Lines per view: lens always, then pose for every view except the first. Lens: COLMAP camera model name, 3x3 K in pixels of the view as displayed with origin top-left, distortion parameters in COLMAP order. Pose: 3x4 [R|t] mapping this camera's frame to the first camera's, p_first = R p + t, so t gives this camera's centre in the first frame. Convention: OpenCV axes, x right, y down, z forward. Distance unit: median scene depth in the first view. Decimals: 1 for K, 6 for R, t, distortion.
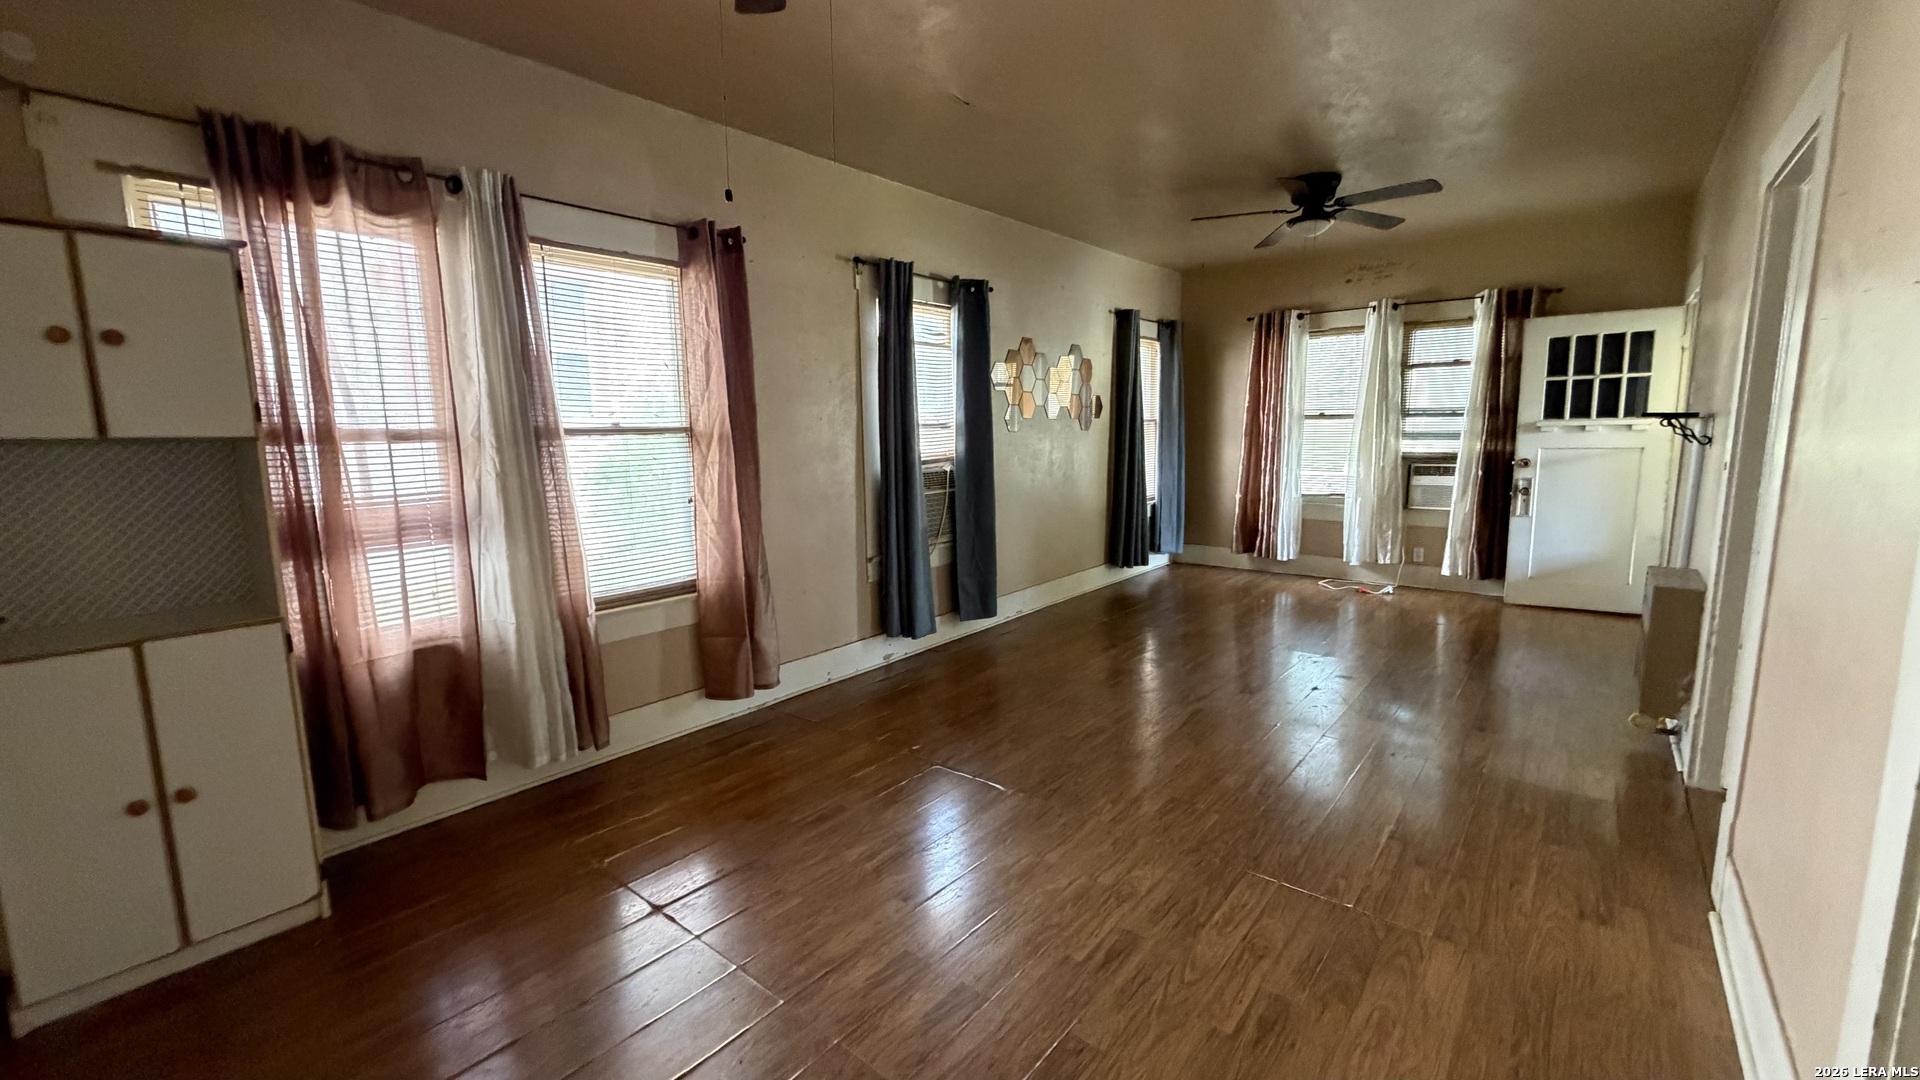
lens RADIAL K [[763.2, 0, 955.6], [0, 763.2, 540.0], [0, 0, 1]] dist [-0.000578, 0.000115]
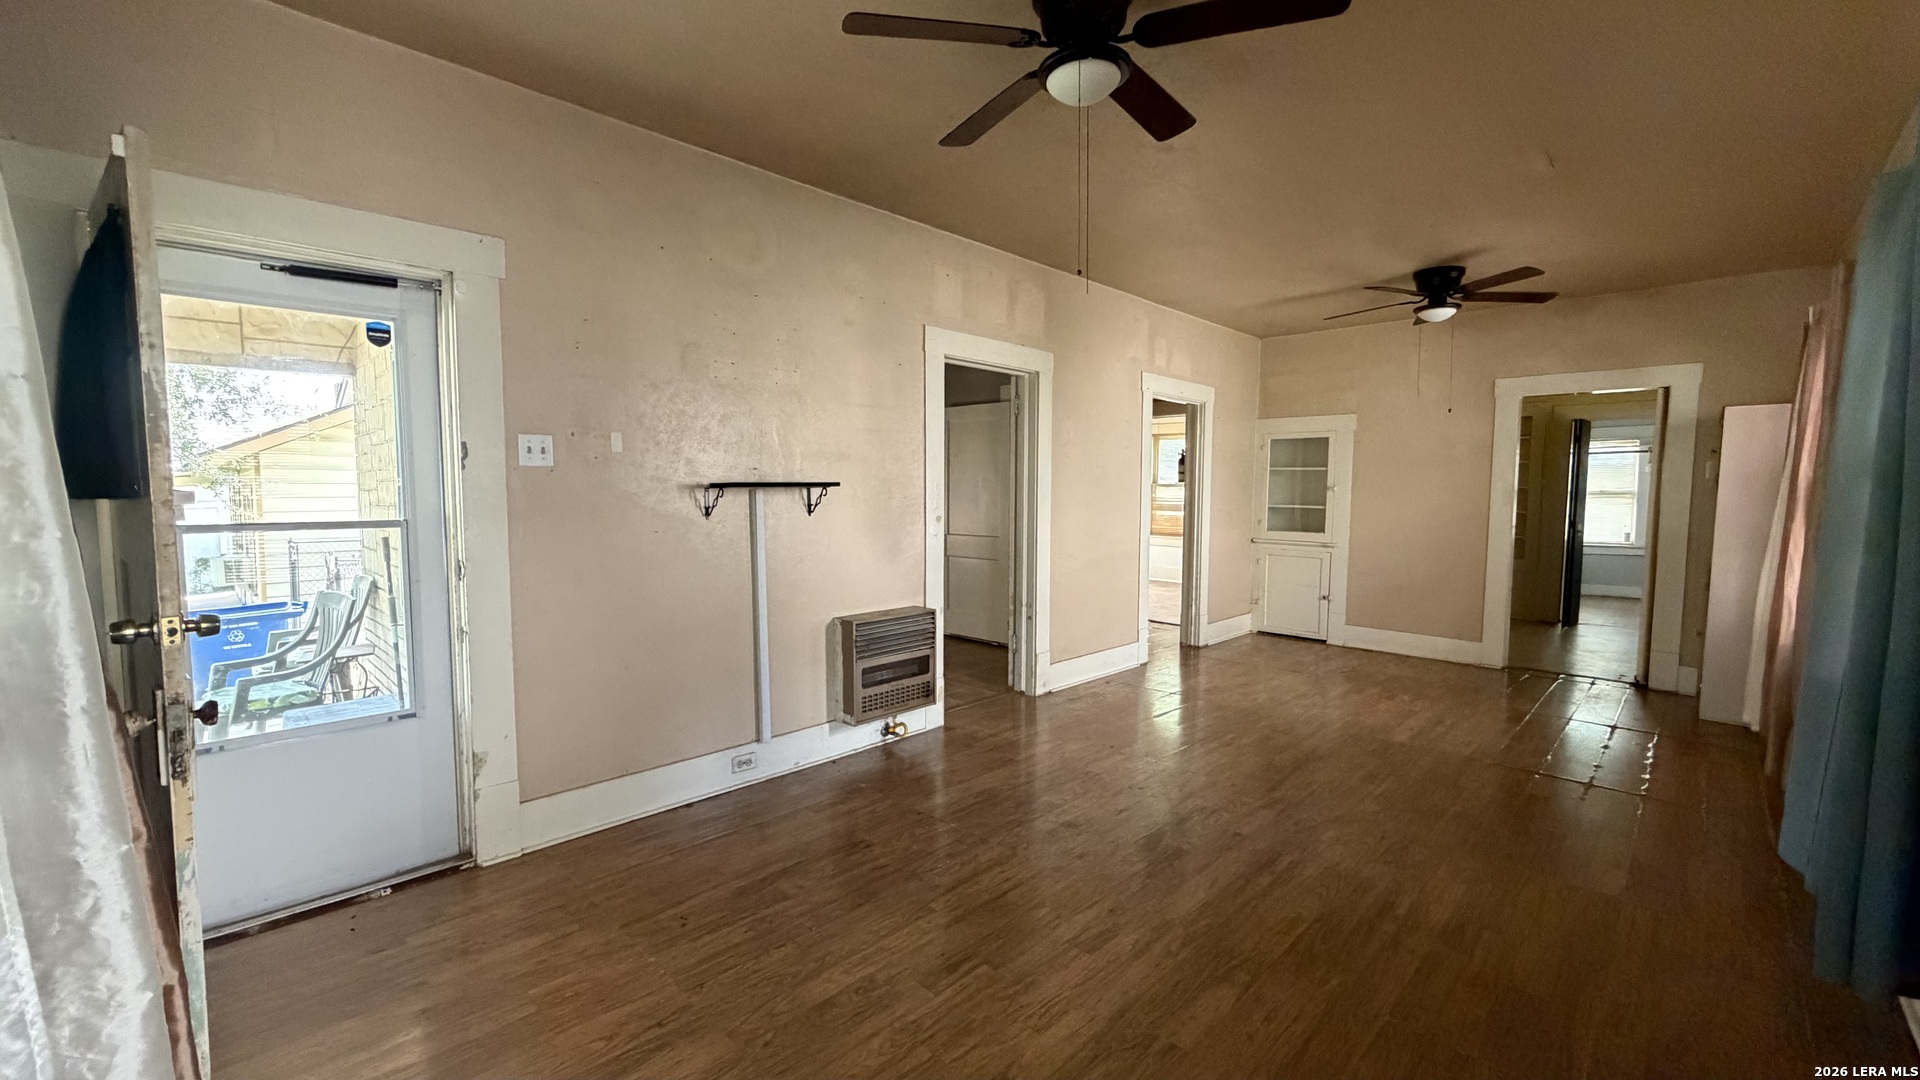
lens RADIAL K [[763.2, 0, 955.6], [0, 763.2, 540.0], [0, 0, 1]] dist [-0.000578, 0.000115]
pose [[-0.995416, 0.008069, 0.095301, 0.378661], [0.027546, 0.978400, 0.204878, -0.174281], [-0.091590, 0.206564, -0.974137, 1.180336]]
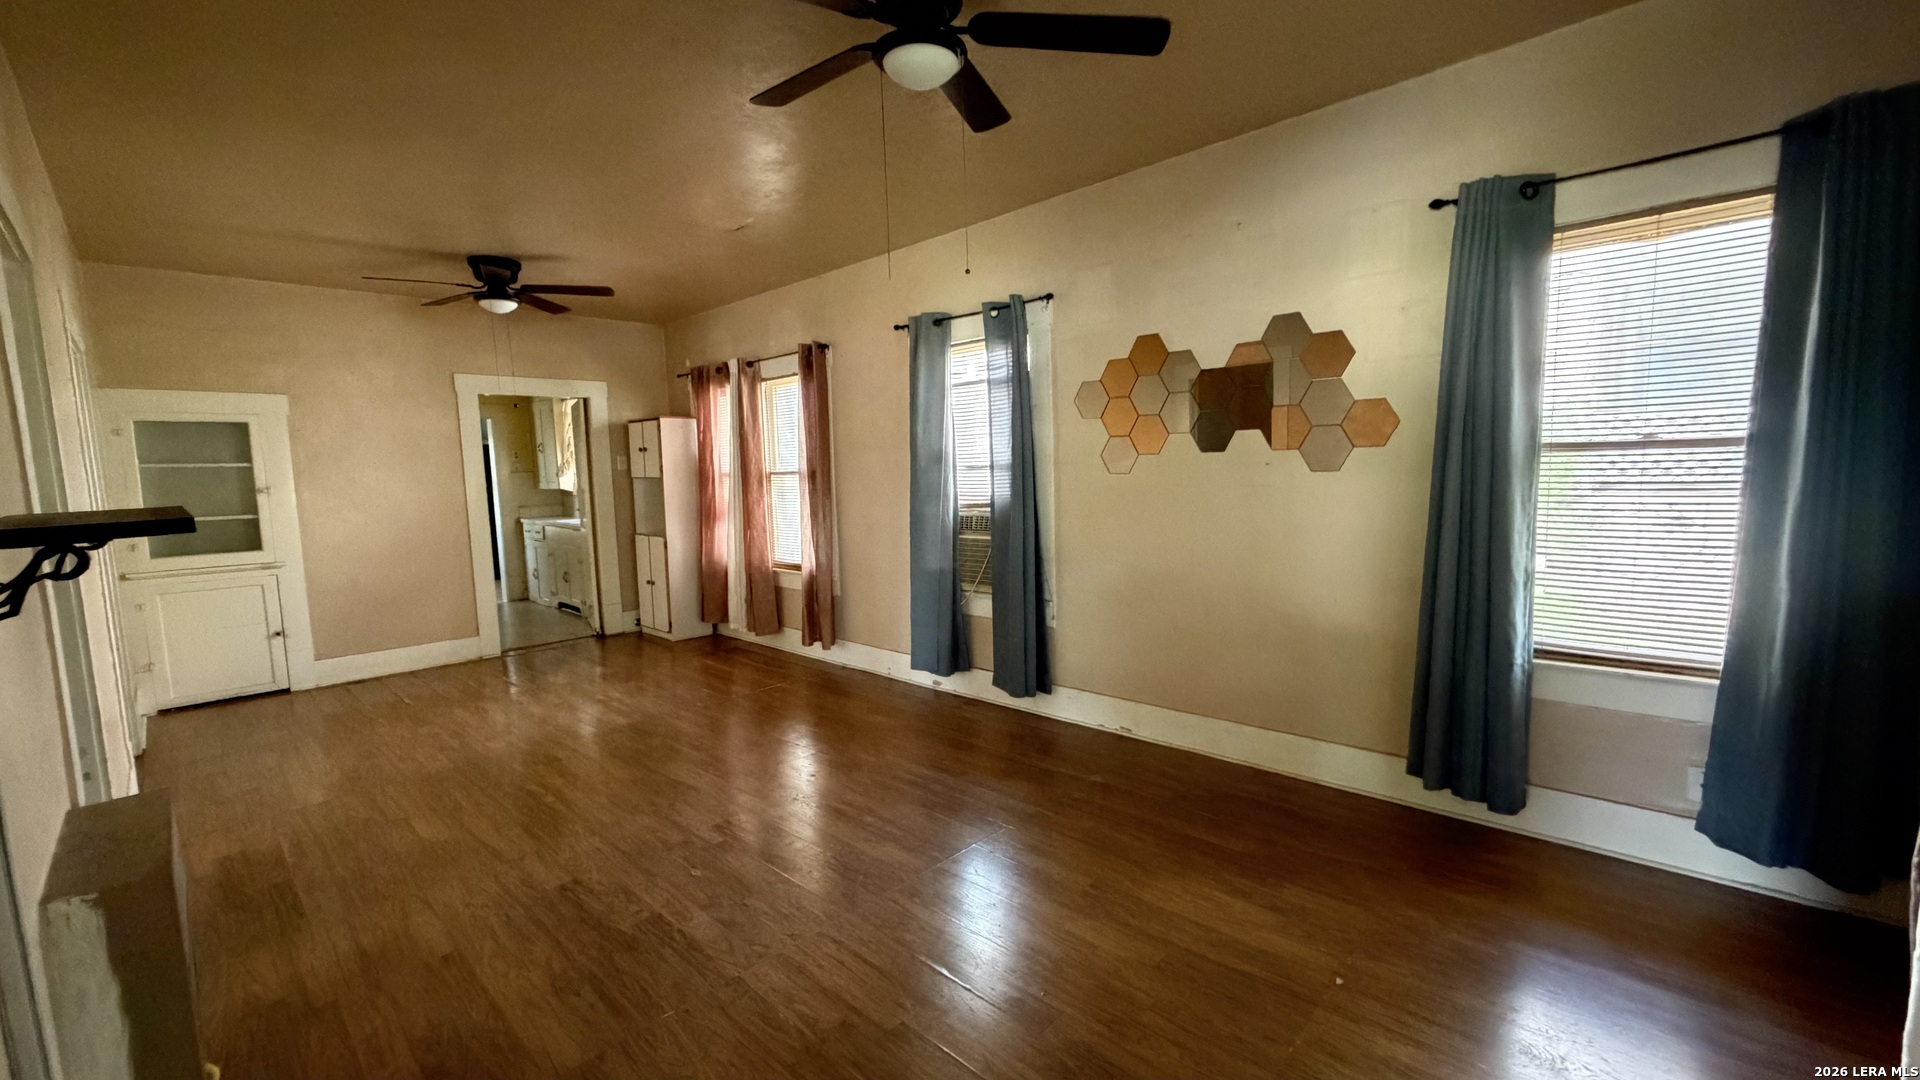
lens RADIAL K [[749.6, 0, 968.1], [0, 749.6, 544.1], [0, 0, 1]] dist [-0.011263, 0.000065]
pose [[-0.057827, 0.125309, -0.990431, 0.724127], [-0.113601, 0.984821, 0.131232, -0.141541], [0.991842, 0.120103, -0.042714, 0.833113]]
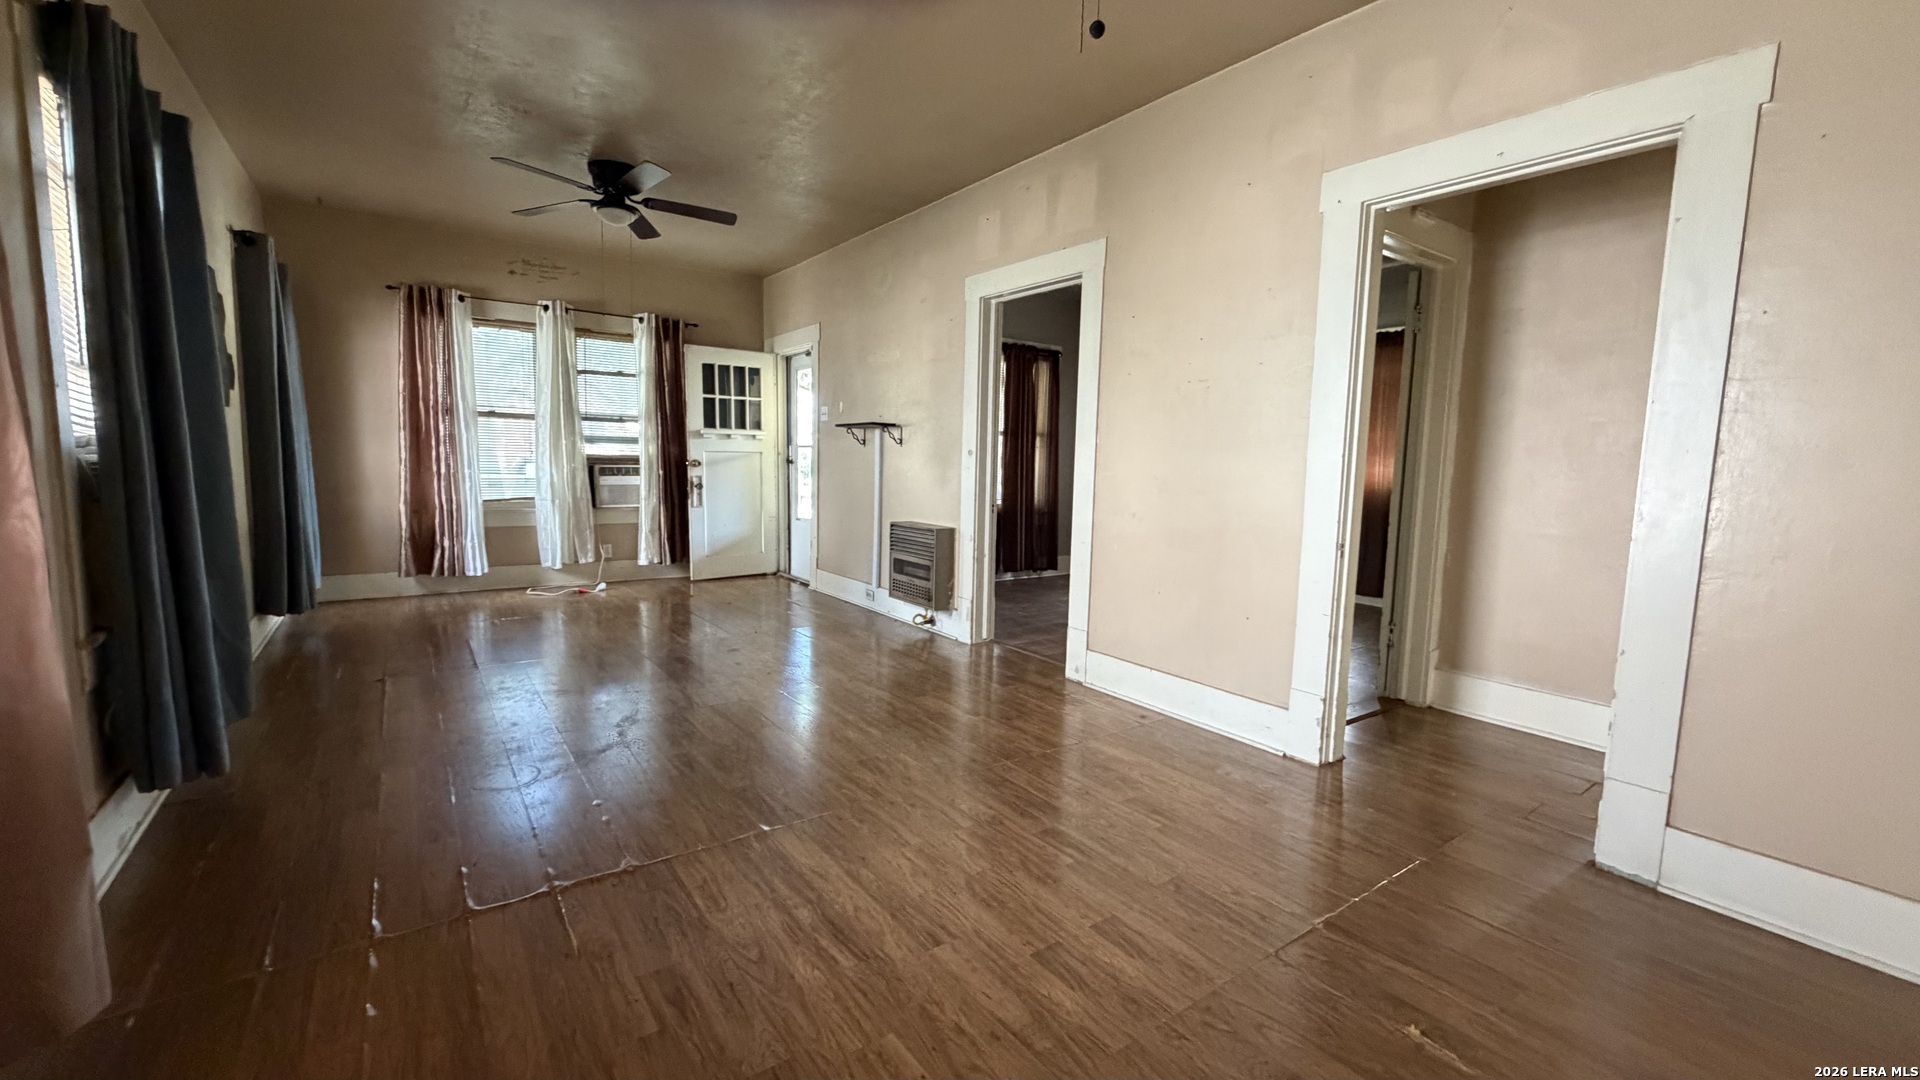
lens RADIAL K [[763.2, 0, 955.6], [0, 763.2, 540.0], [0, 0, 1]] dist [-0.000578, 0.000115]
pose [[0.256105, -0.083923, 0.962999, -0.313895], [0.112517, 0.992040, 0.056530, -0.001595], [-0.960078, 0.093877, 0.263509, 0.278374]]
